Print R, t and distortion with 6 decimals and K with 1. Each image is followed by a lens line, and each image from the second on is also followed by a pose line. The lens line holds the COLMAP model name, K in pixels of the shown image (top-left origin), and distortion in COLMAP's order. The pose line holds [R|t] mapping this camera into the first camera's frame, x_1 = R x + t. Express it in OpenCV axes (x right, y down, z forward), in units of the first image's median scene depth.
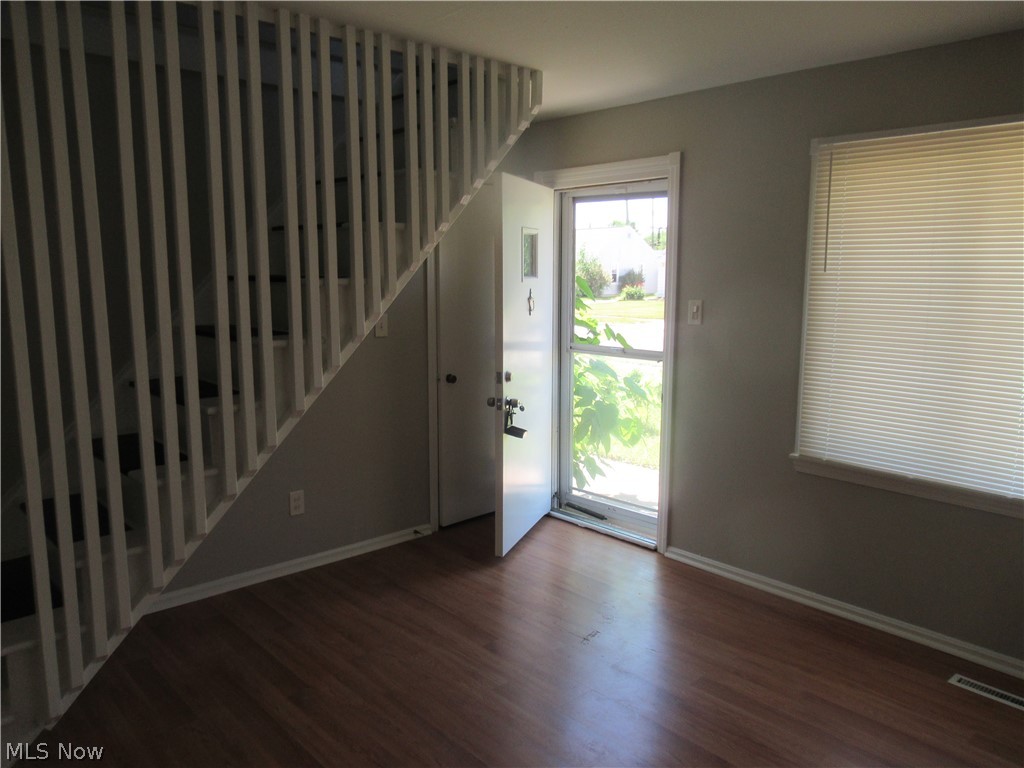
lens RADIAL K [[762.9, 0, 512.0], [0, 762.9, 384.0], [0, 0, 1]] dist [-0.000937, -0.003960]
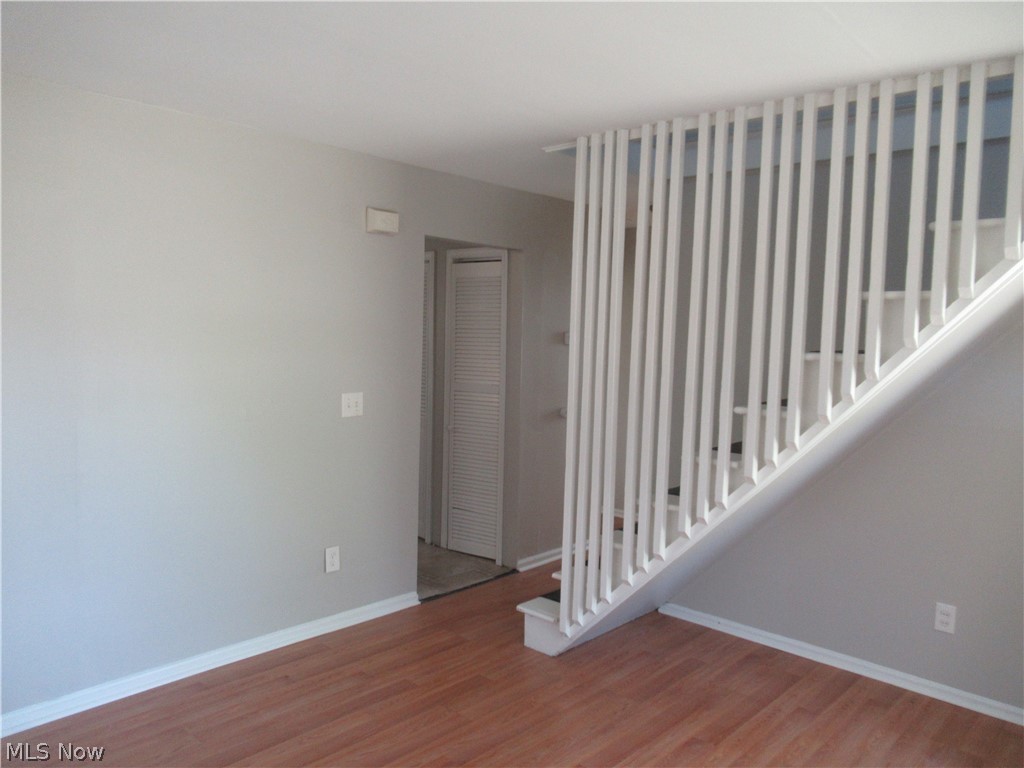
lens RADIAL K [[762.9, 0, 512.0], [0, 762.9, 384.0], [0, 0, 1]] dist [-0.000937, -0.003960]
pose [[0.088595, 0.070766, -0.993551, 0.704253], [-0.176631, 0.982781, 0.054249, -0.085378], [0.980282, 0.170686, 0.099569, 0.564378]]
